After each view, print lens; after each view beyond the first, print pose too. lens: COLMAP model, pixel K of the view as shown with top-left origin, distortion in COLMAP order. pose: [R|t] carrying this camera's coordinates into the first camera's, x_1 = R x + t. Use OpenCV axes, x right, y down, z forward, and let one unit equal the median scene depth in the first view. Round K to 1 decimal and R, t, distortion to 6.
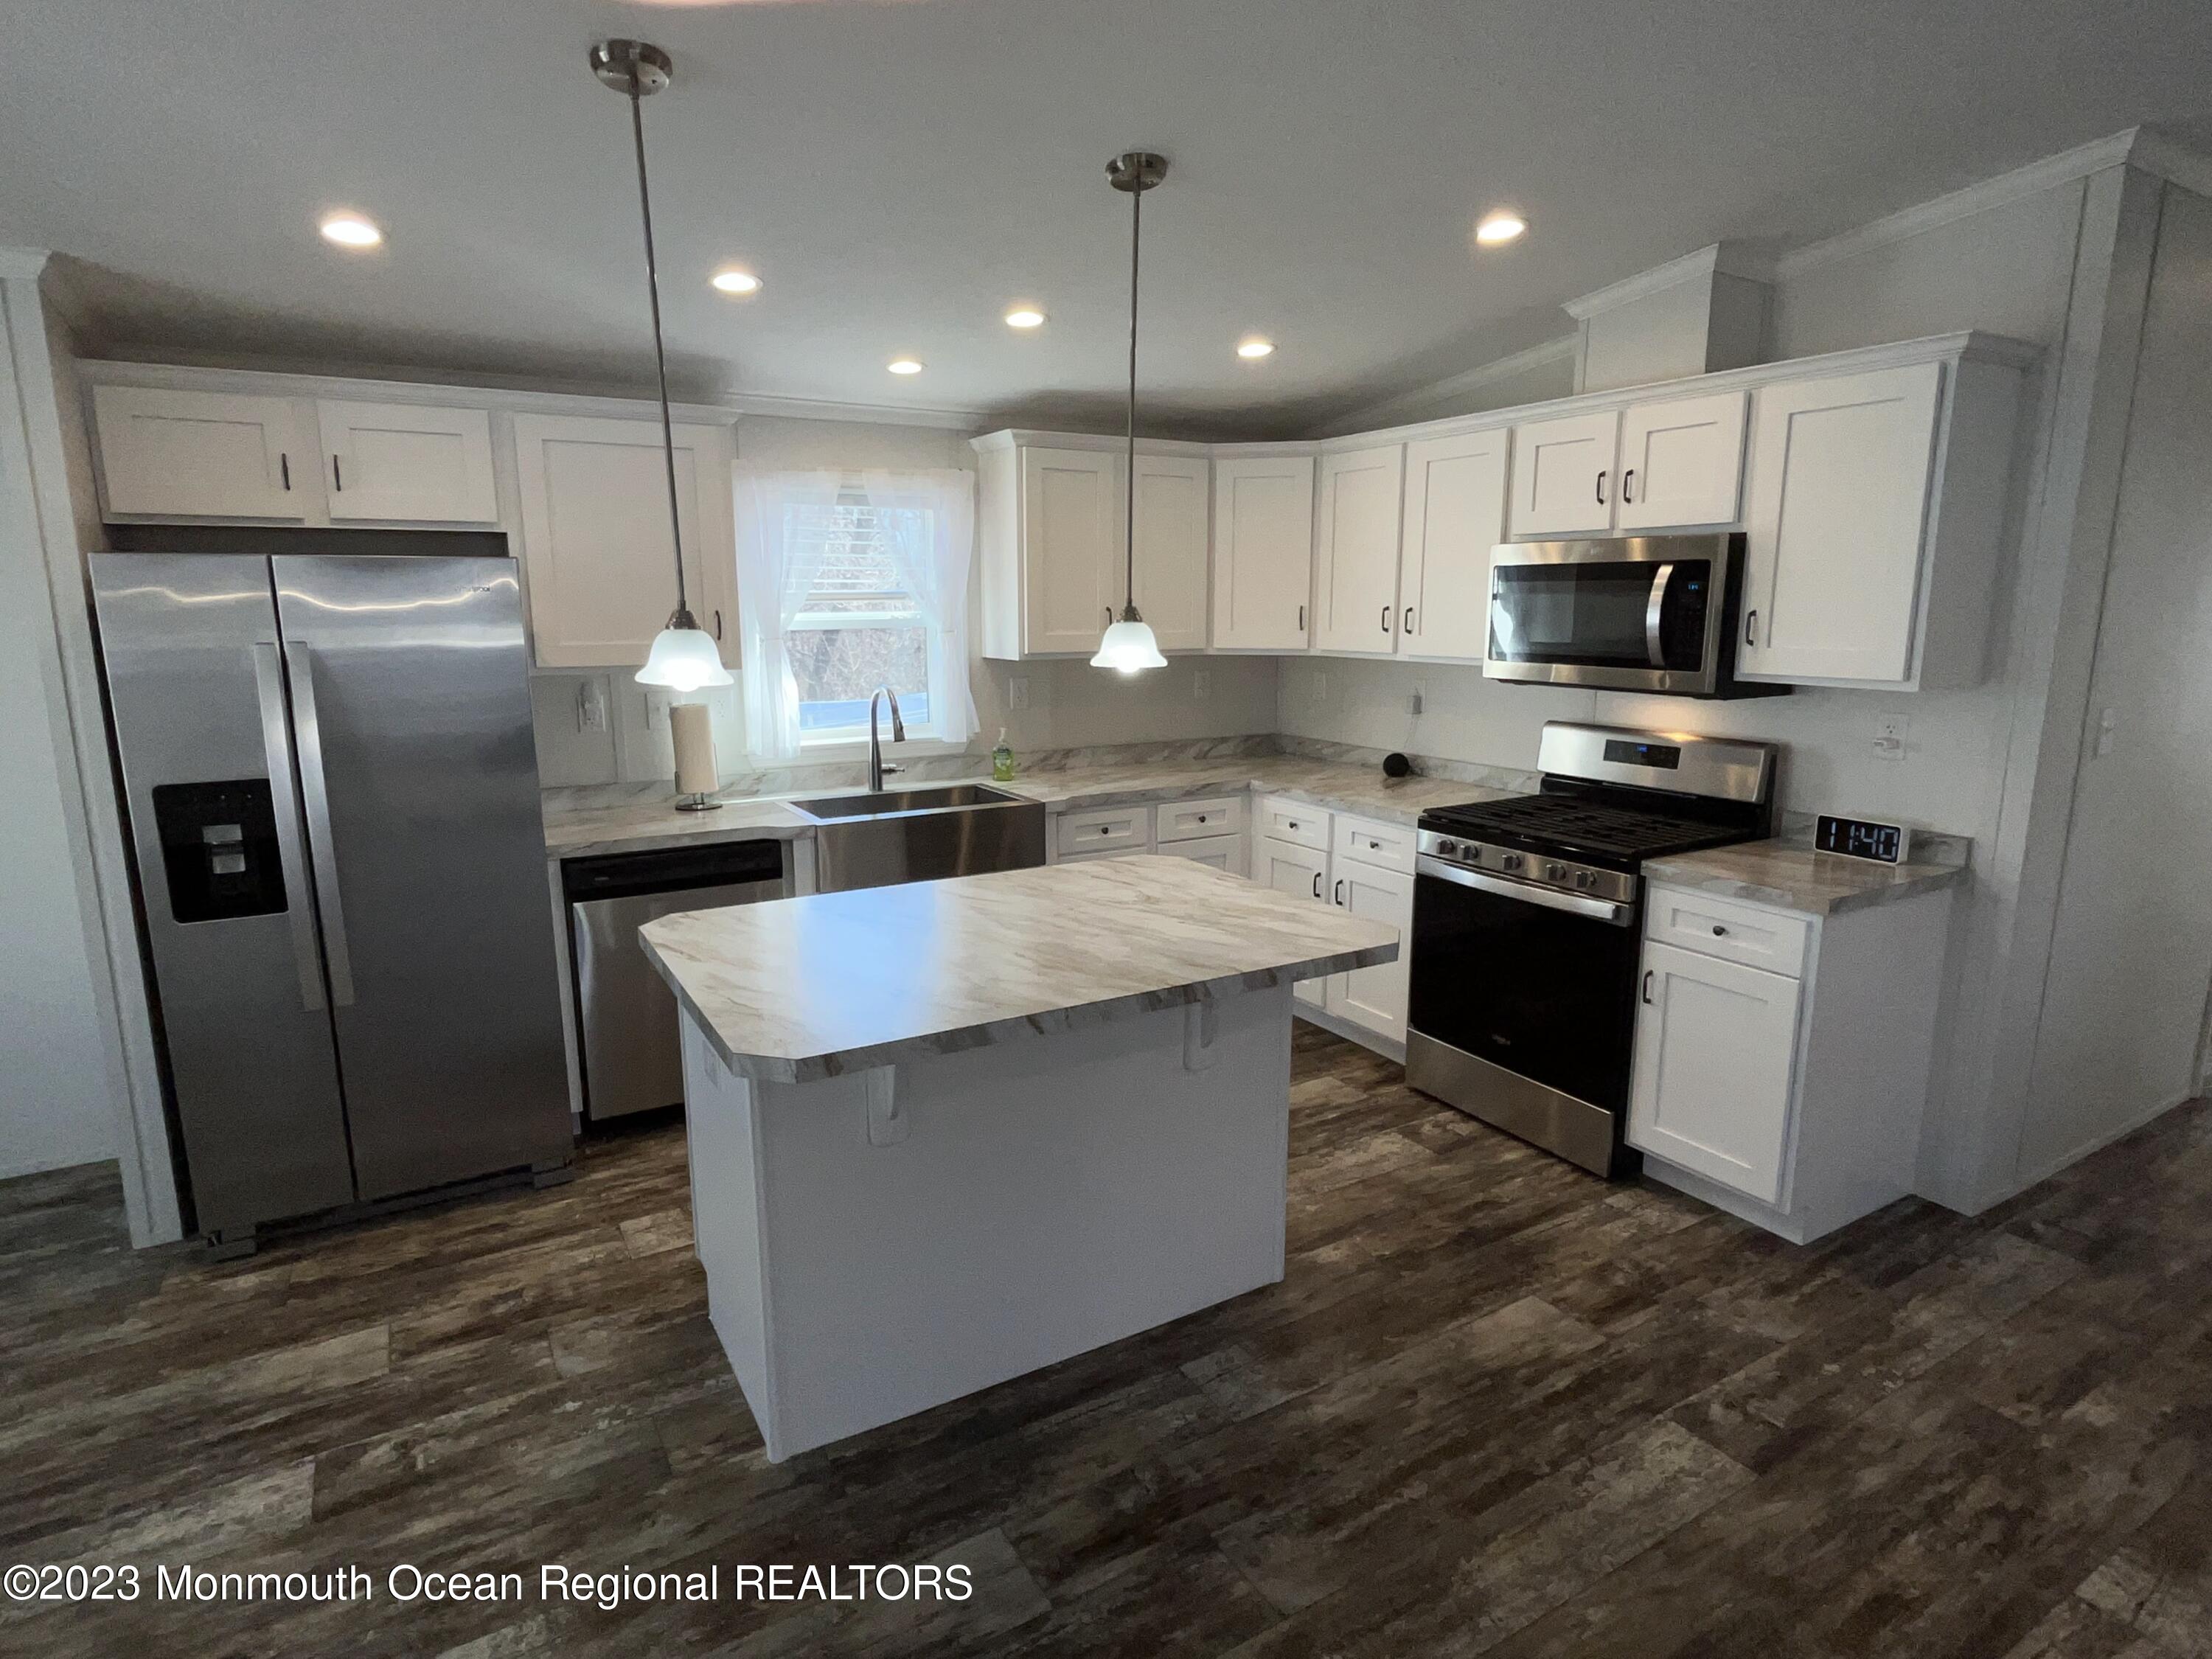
lens RADIAL K [[1189.3, 0, 1102.6], [0, 1189.3, 829.5], [0, 0, 1]] dist [-0.004981, 0.000456]
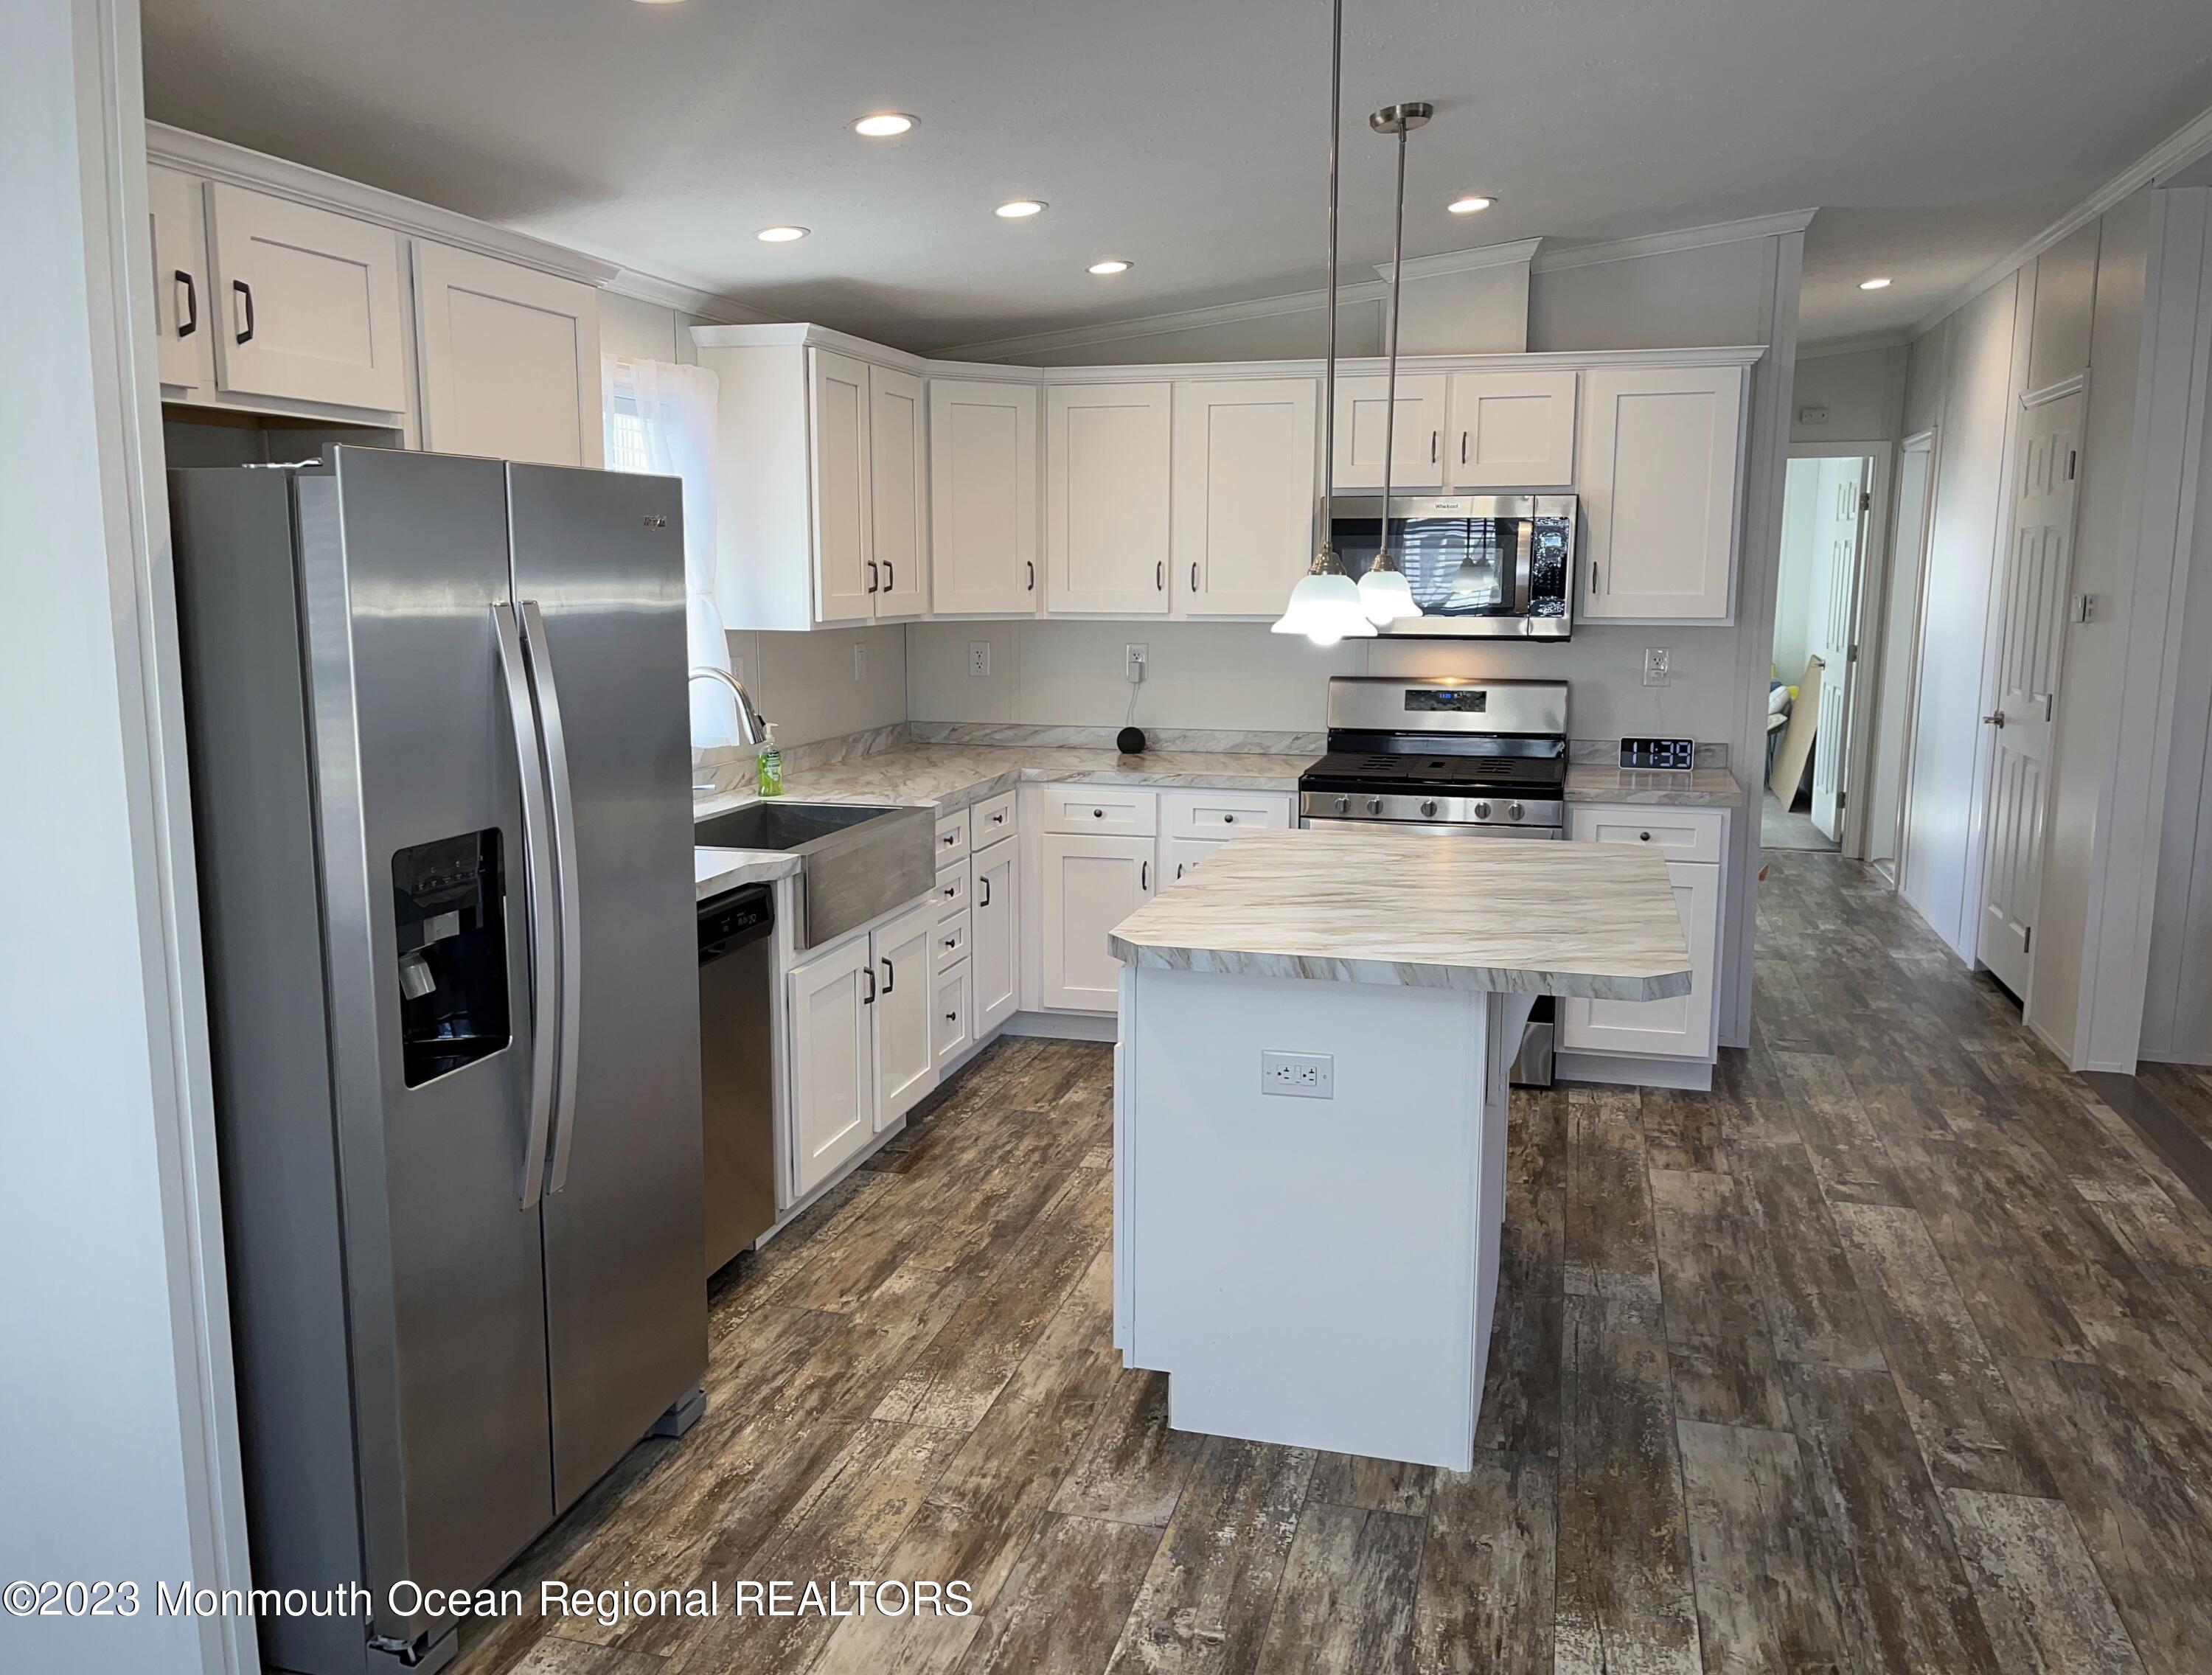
lens RADIAL K [[1706.4, 0, 1123.0], [0, 1706.4, 840.0], [0, 0, 1]] dist [0.030538, 0.002101]
pose [[0.717609, -0.107776, 0.688056, -0.988682], [0.128879, 0.991440, 0.020884, -0.012424], [-0.684417, 0.073689, 0.725357, 0.132288]]
